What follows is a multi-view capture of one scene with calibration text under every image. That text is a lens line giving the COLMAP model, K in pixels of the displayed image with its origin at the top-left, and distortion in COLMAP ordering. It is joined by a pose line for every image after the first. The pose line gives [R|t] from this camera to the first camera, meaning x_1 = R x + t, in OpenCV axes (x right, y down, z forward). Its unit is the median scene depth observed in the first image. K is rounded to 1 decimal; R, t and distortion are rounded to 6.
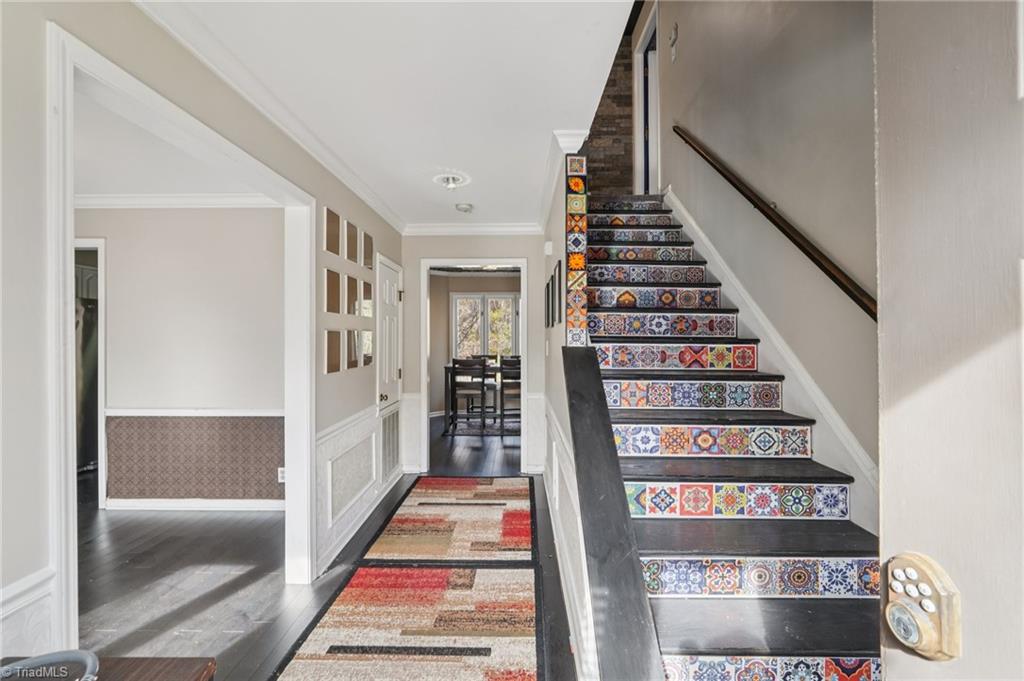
lens RADIAL K [[429.5, 0, 513.3], [0, 429.5, 335.5], [0, 0, 1]] dist [-0.013073, 0.003322]
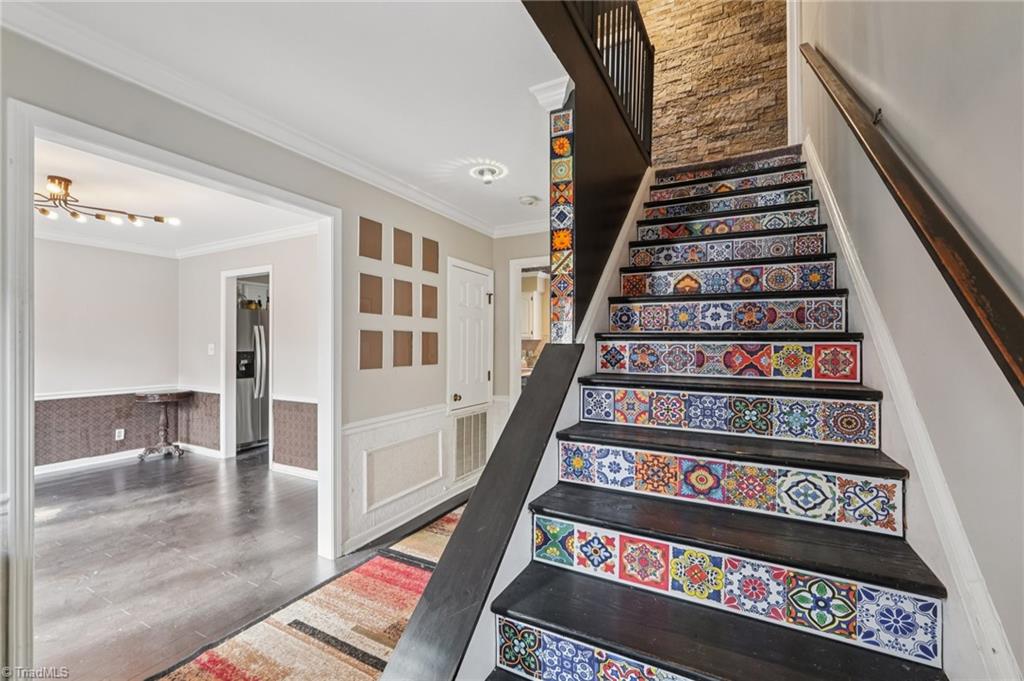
lens RADIAL K [[429.5, 0, 510.9], [0, 429.5, 341.8], [0, 0, 1]] dist [-0.013073, 0.003322]
pose [[0.889845, -0.002176, -0.456259, 0.434745], [-0.000902, 0.999978, -0.006529, 0.027978], [0.456263, 0.006221, 0.889823, 0.228083]]
